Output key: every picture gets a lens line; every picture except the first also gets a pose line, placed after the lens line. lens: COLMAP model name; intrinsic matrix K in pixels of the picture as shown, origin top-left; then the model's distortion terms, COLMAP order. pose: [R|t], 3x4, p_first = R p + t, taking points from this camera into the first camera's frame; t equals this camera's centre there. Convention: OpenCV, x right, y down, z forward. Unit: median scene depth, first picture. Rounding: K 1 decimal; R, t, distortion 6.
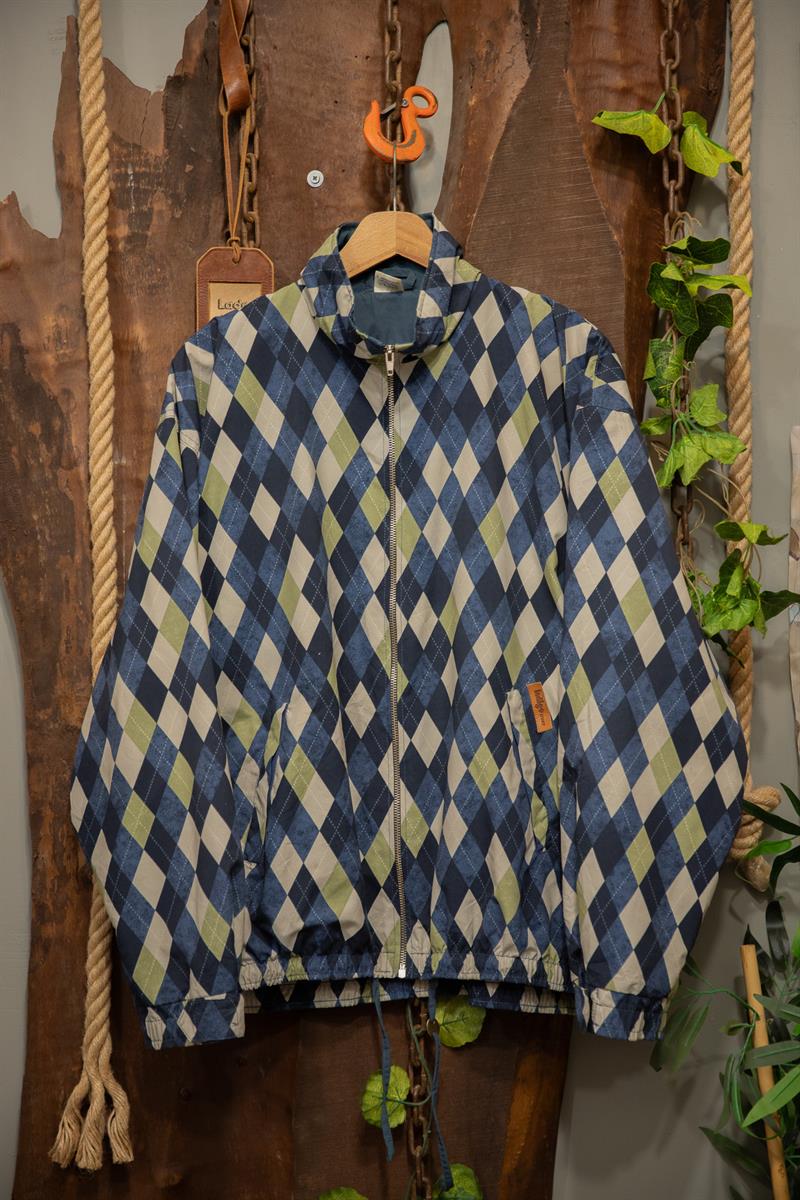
lens RADIAL K [[2052.4, 0, 404.1], [0, 2052.4, 603.5], [0, 0, 1]] dist [0.143691, 0.000000]
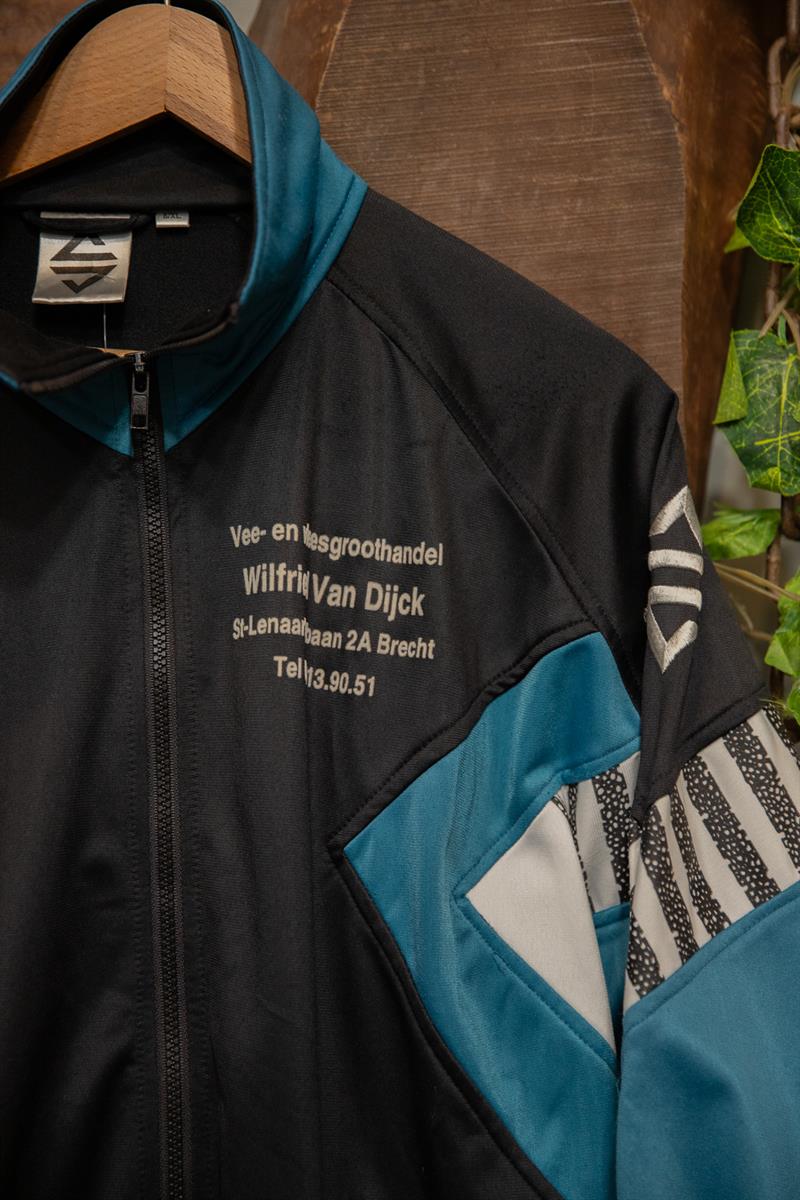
lens RADIAL K [[2176.6, 0, 409.0], [0, 2176.6, 595.5], [0, 0, 1]] dist [0.164325, 0.000000]
pose [[0.997251, 0.025648, 0.069521, 0.019785], [-0.022621, 0.998776, -0.043977, -0.050749], [-0.070563, 0.042283, 0.996611, 0.544927]]
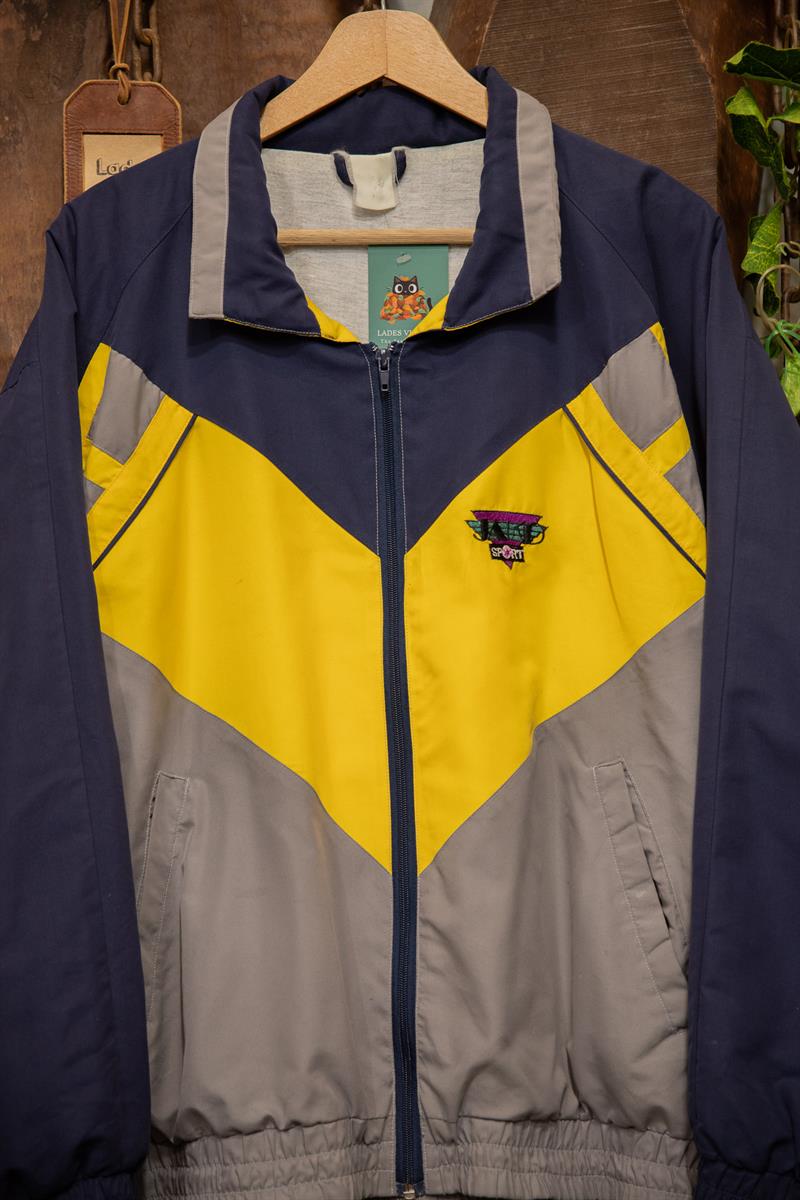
lens RADIAL K [[2176.6, 0, 400.4], [0, 2176.6, 602.9], [0, 0, 1]] dist [0.164325, 0.000000]
pose [[0.999710, -0.010707, 0.021581, -0.010305], [0.011561, 0.999140, -0.039818, 0.022366], [-0.021137, 0.040056, 0.998974, 0.304581]]
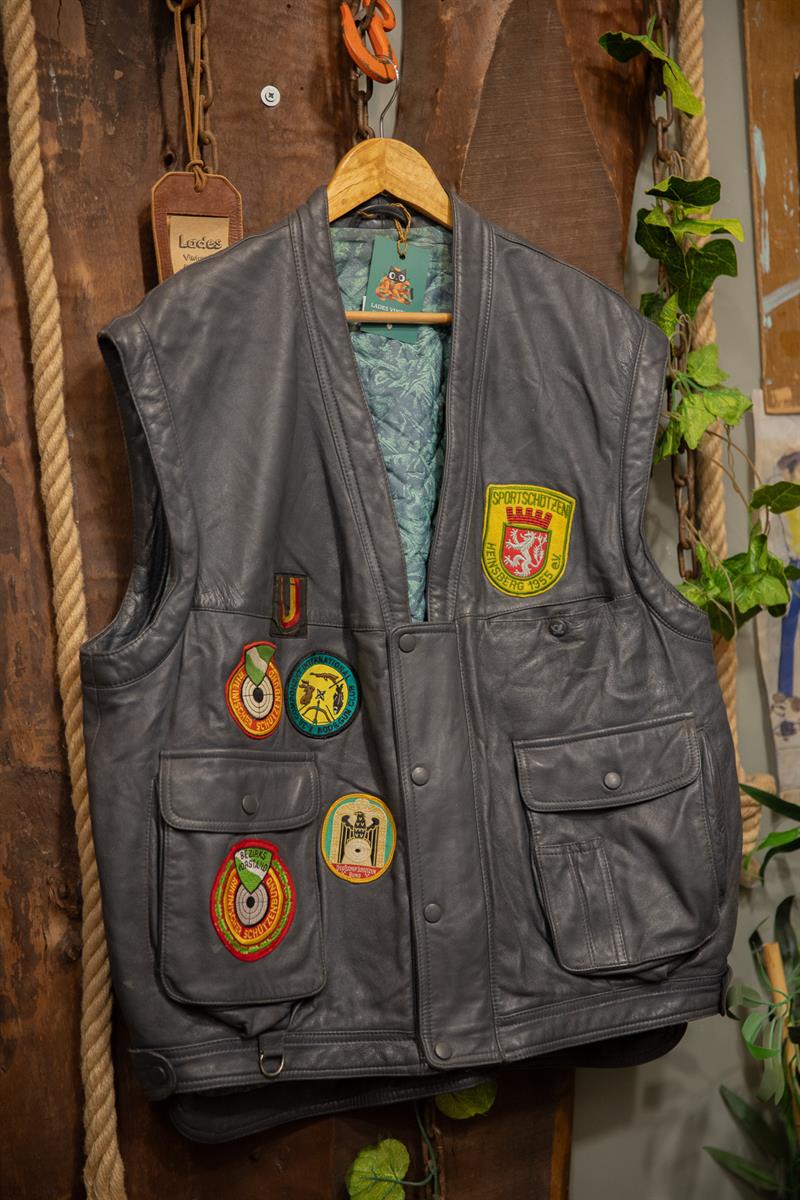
lens RADIAL K [[2032.8, 0, 394.7], [0, 2032.8, 610.1], [0, 0, 1]] dist [0.138997, 0.000000]
pose [[0.913502, -0.046678, 0.404146, -0.348103], [0.049764, 0.998757, 0.002871, 0.003506], [-0.403778, 0.017489, 0.914690, 0.221855]]
